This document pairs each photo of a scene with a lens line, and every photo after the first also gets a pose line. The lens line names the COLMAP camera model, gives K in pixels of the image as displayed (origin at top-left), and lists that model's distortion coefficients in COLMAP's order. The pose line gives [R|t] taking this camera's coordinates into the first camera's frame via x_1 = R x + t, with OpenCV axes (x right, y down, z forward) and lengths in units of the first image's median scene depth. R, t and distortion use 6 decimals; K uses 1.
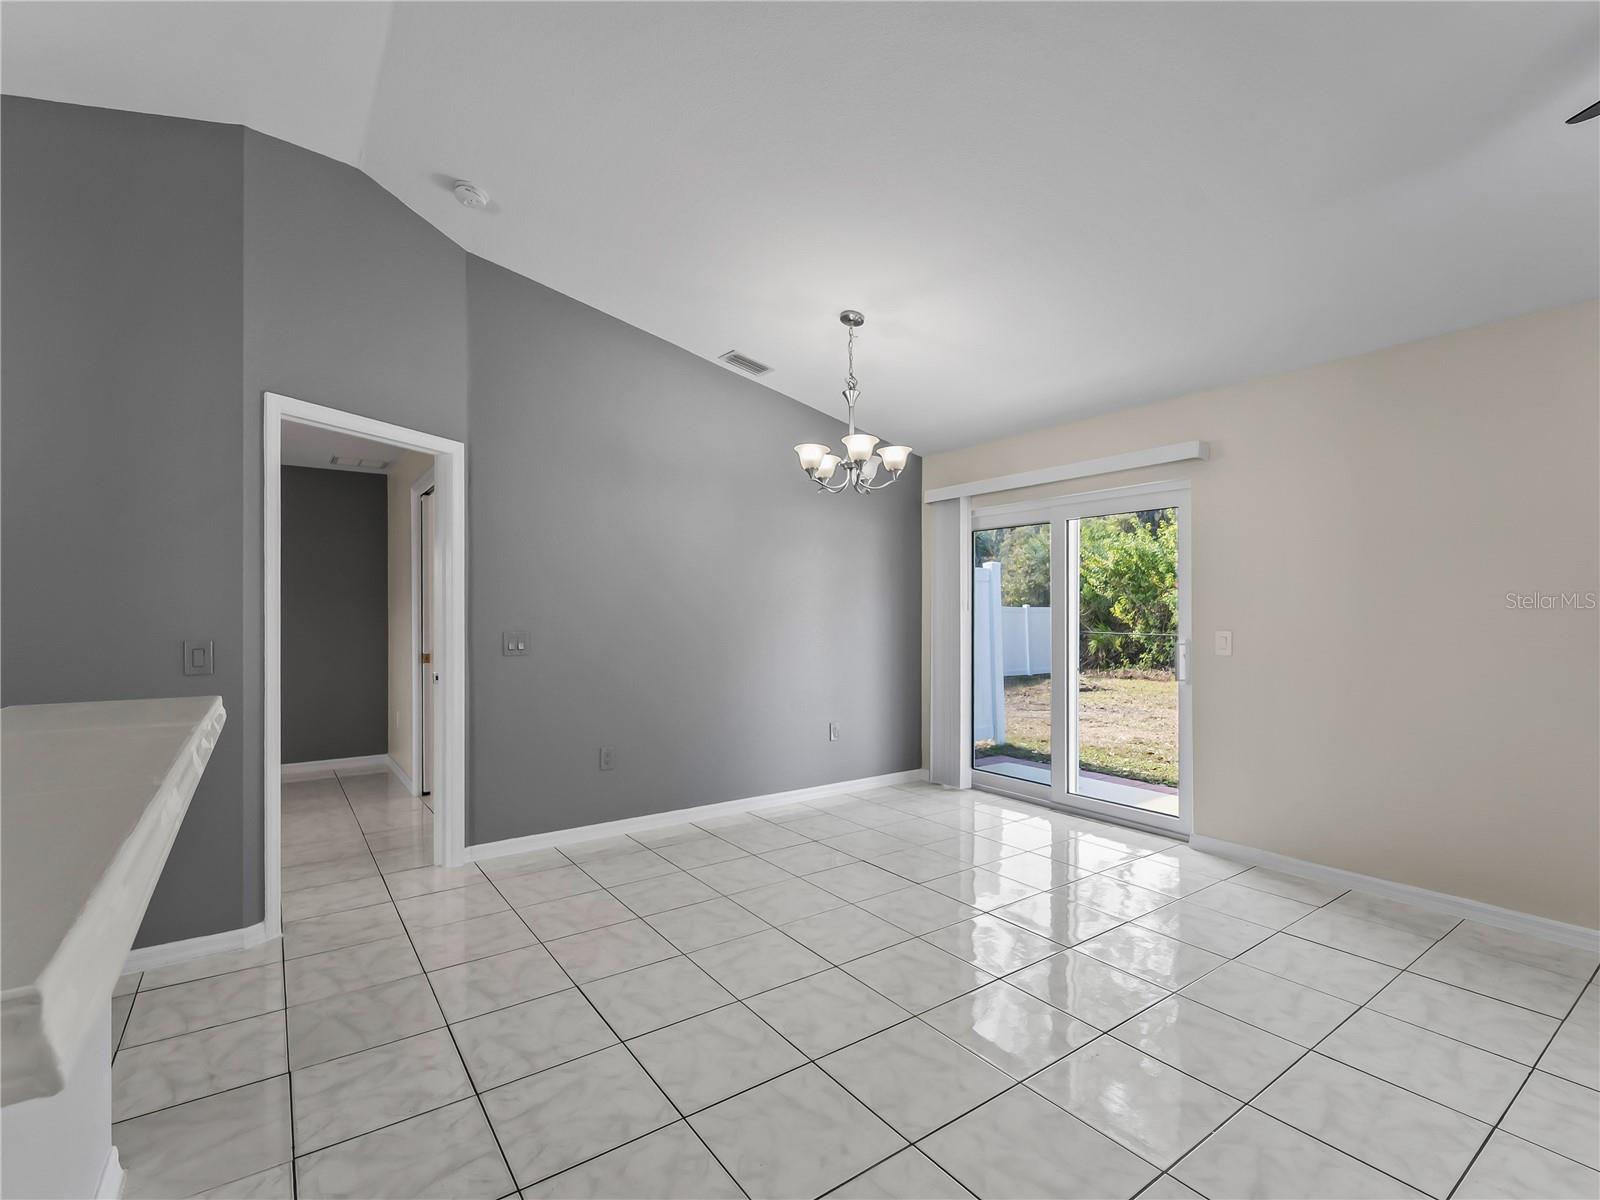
lens RADIAL K [[732.5, 0, 808.6], [0, 732.5, 626.5], [0, 0, 1]] dist [-0.000093, -0.000193]
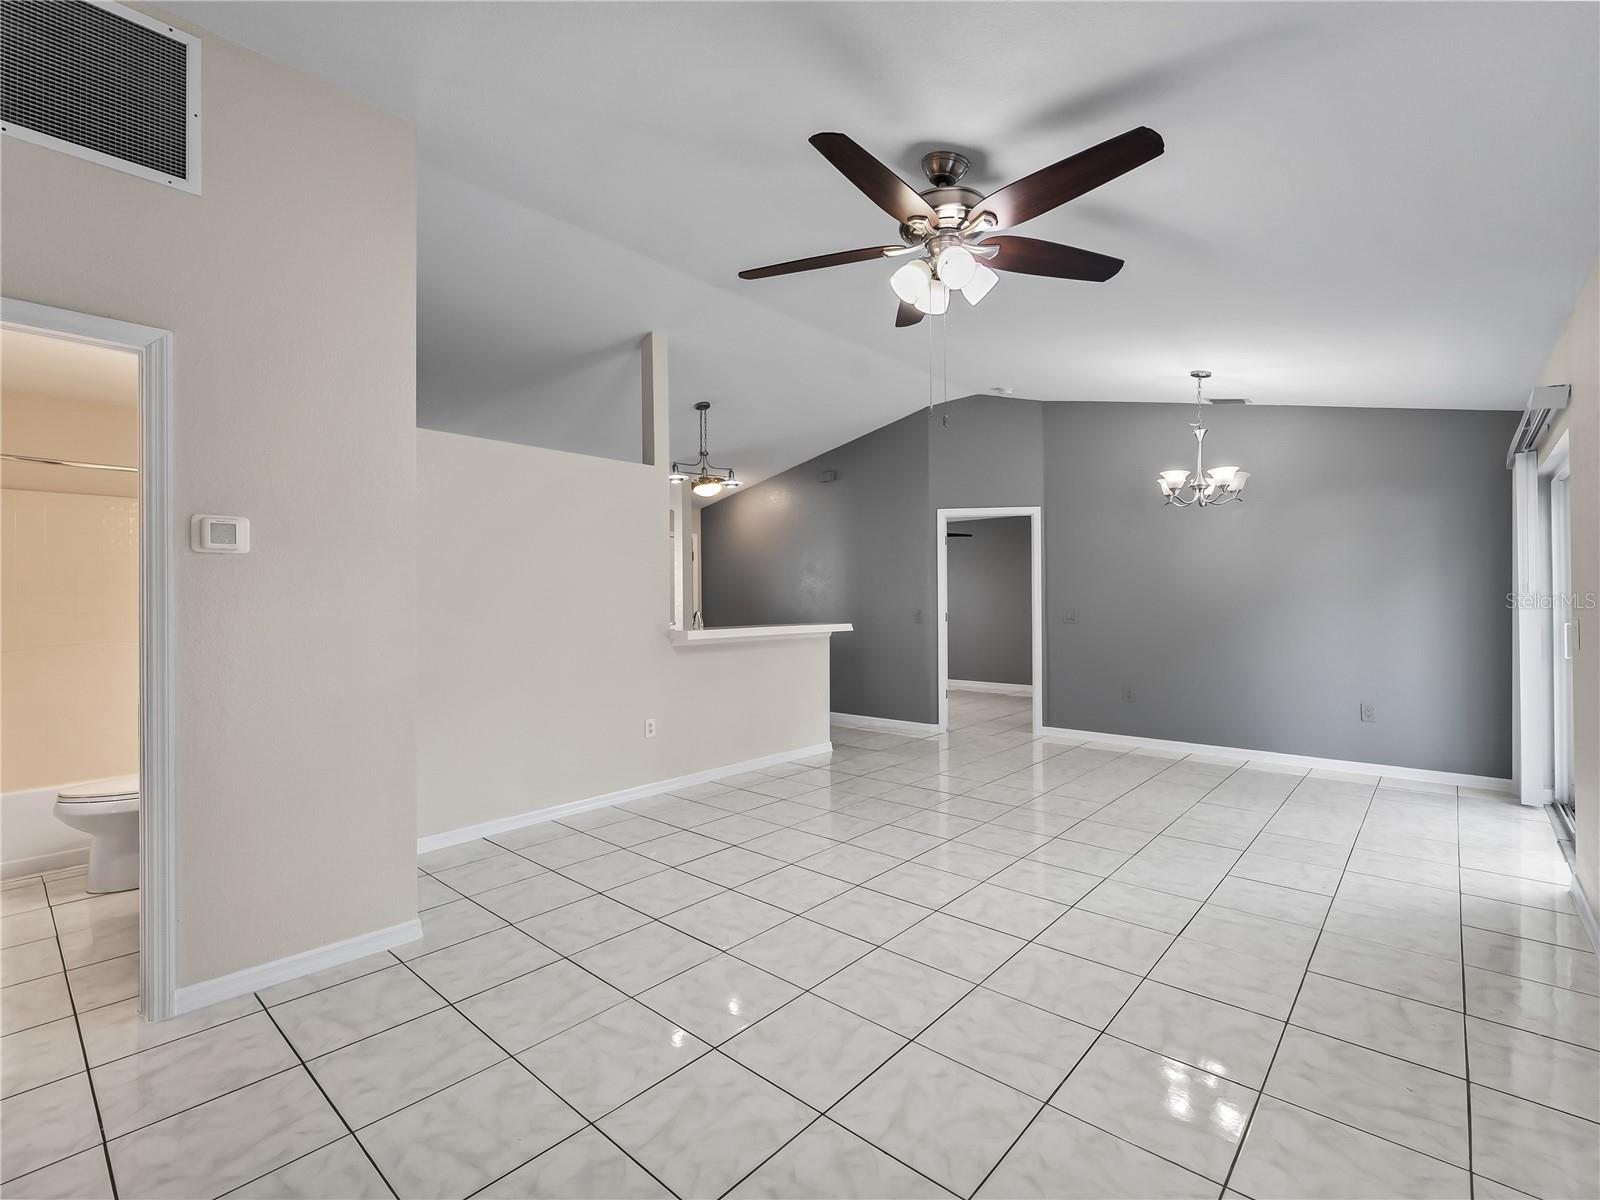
lens RADIAL K [[735.3, 0, 800.0], [0, 735.3, 600.0], [0, 0, 1]] dist [-0.001267, 0.000662]
pose [[0.214037, 0.000737, -0.976825, 1.181007], [-0.017669, 0.999839, -0.003117, 0.002204], [0.976666, 0.017927, 0.214016, 0.015917]]
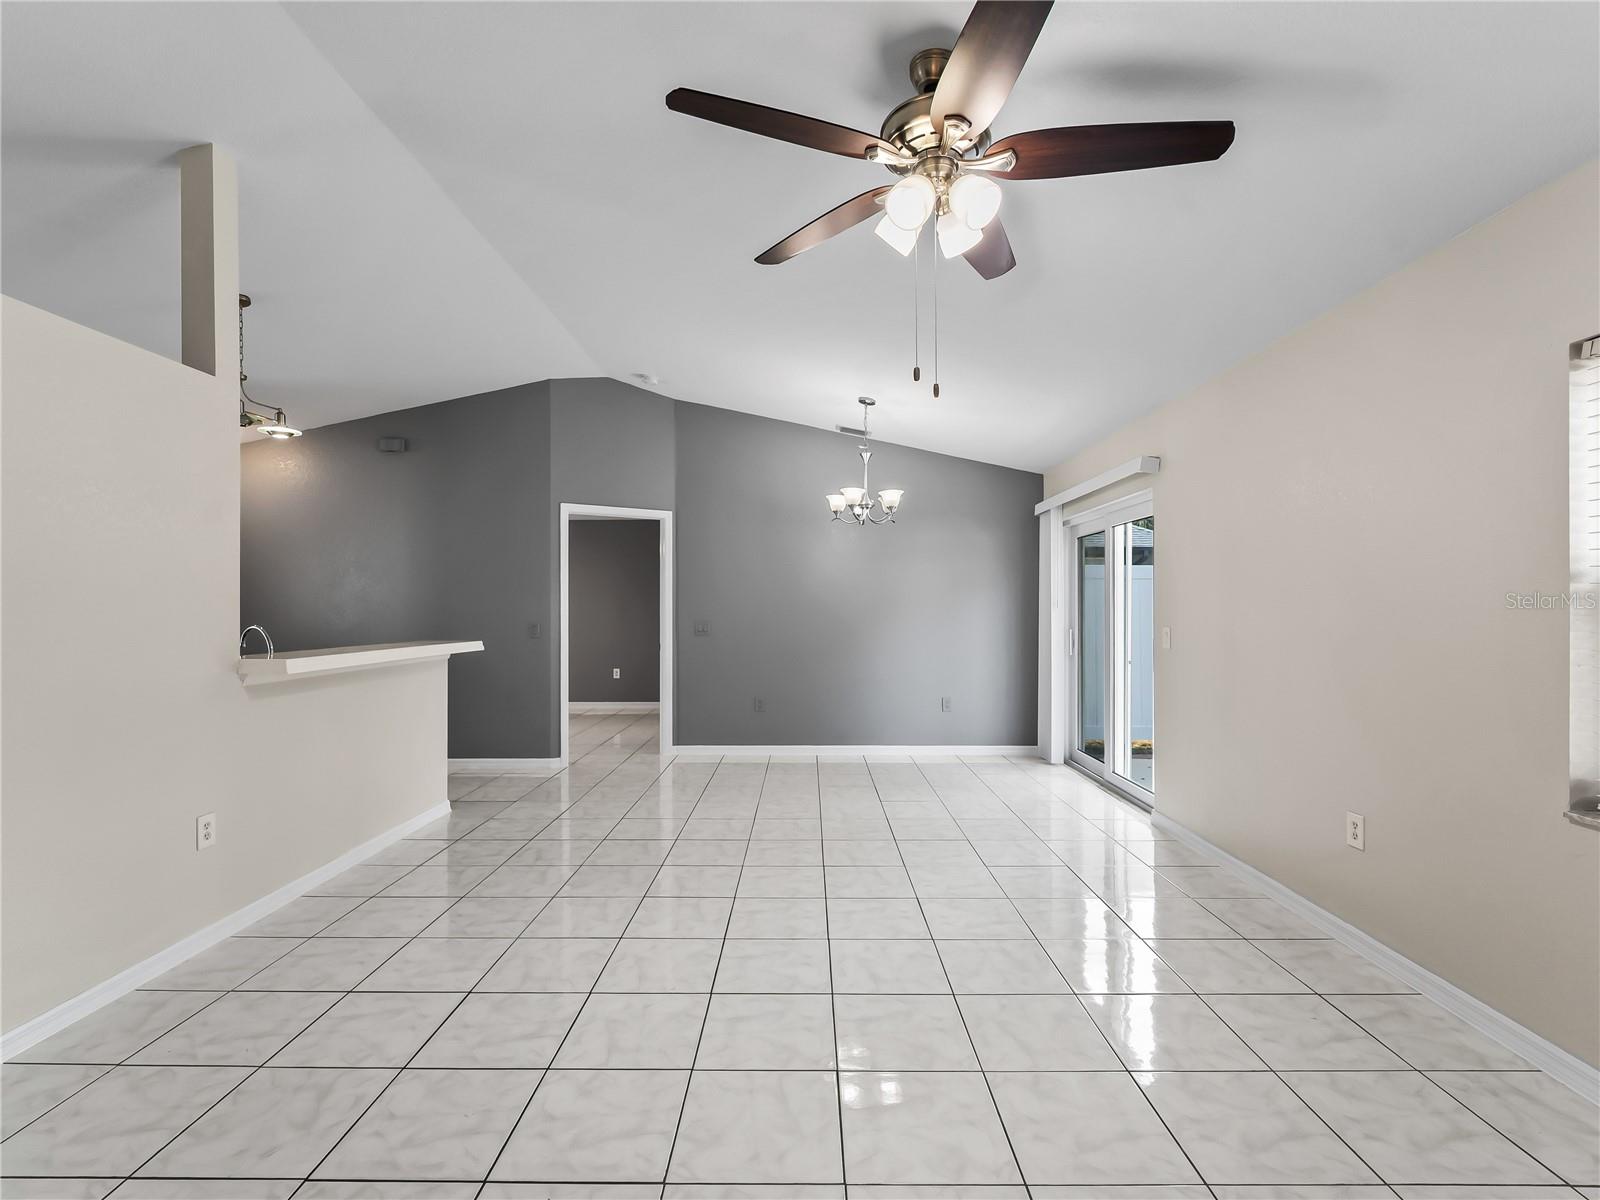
lens RADIAL K [[735.7, 0, 800.0], [0, 735.7, 610.5], [0, 0, 1]] dist [-0.001739, -0.000604]
pose [[0.809820, 0.003103, -0.586671, 0.773831], [-0.015797, 0.999739, -0.016518, 0.008719], [0.586466, 0.022644, 0.809657, -0.219383]]
